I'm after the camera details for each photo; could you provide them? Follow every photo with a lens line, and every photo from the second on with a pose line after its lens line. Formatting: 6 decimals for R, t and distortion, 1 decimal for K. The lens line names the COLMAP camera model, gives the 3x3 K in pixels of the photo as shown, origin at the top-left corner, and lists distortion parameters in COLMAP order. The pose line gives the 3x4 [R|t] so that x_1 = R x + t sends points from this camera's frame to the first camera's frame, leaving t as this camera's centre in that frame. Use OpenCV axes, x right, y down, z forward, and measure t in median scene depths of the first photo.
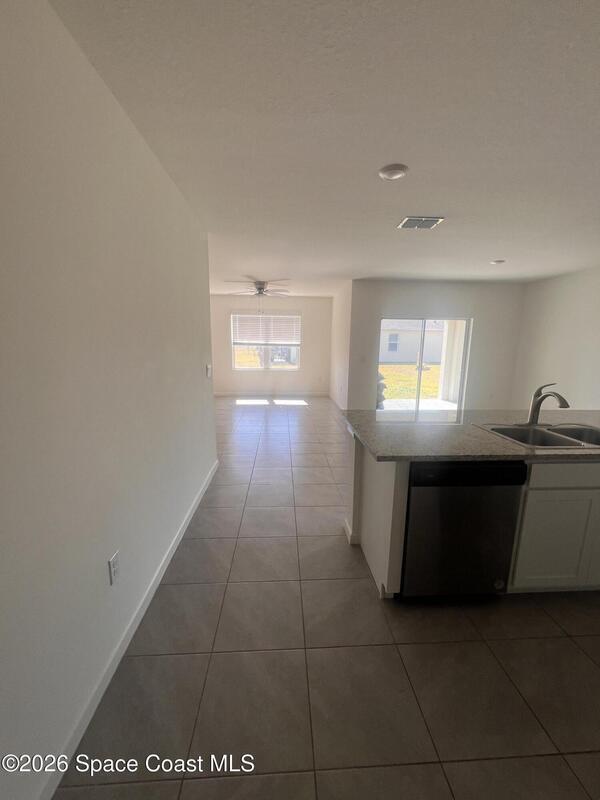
lens RADIAL K [[319.2, 0, 300.0], [0, 319.2, 400.0], [0, 0, 1]] dist [-0.003593, 0.000730]
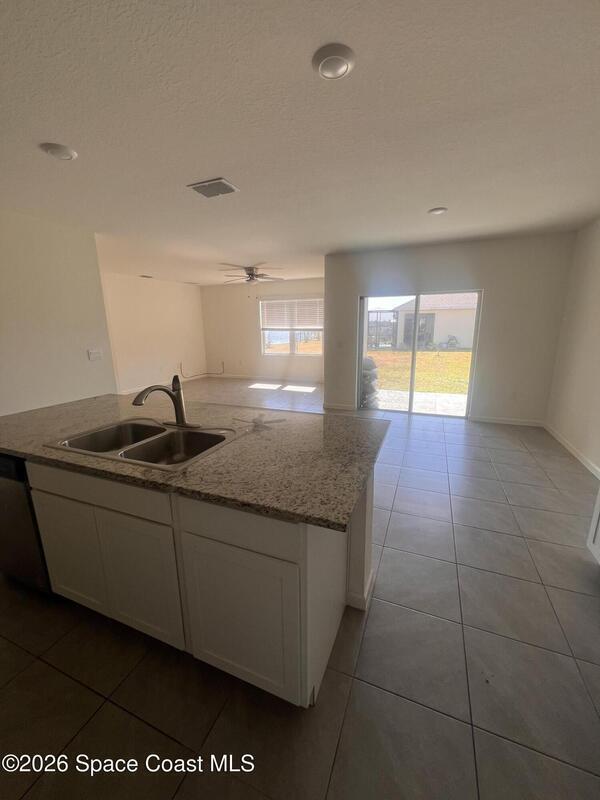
lens RADIAL K [[319.2, 0, 300.0], [0, 319.2, 400.0], [0, 0, 1]] dist [-0.003593, 0.000730]
pose [[0.904277, 0.073573, -0.420559, 0.476117], [-0.055431, 0.996934, 0.055218, -0.014481], [0.423332, -0.026621, 0.905583, 0.134752]]
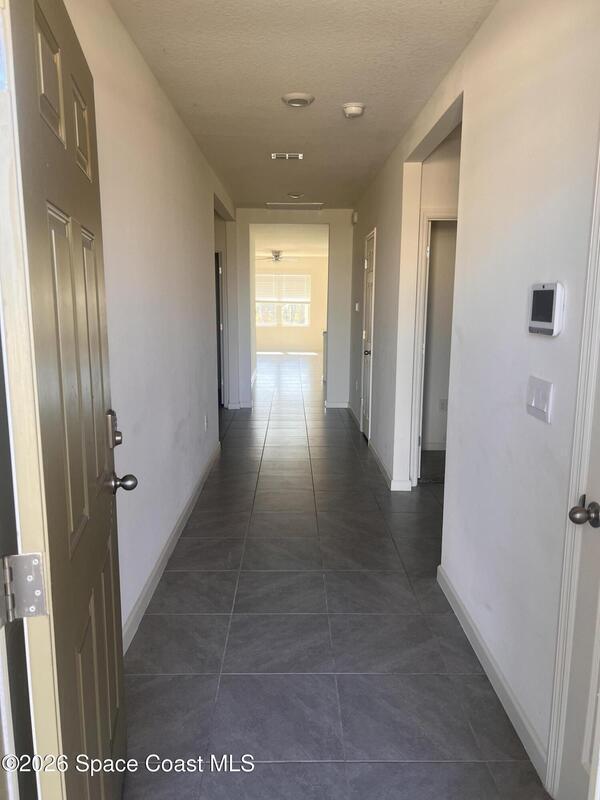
lens RADIAL K [[603.7, 0, 302.5], [0, 603.7, 405.1], [0, 0, 1]] dist [0.015161, -0.000952]
pose [[0.999347, 0.000322, -0.036130, 0.061382], [-0.000474, 0.999991, -0.004185, 0.239308], [0.036128, 0.004200, 0.999338, -1.352865]]
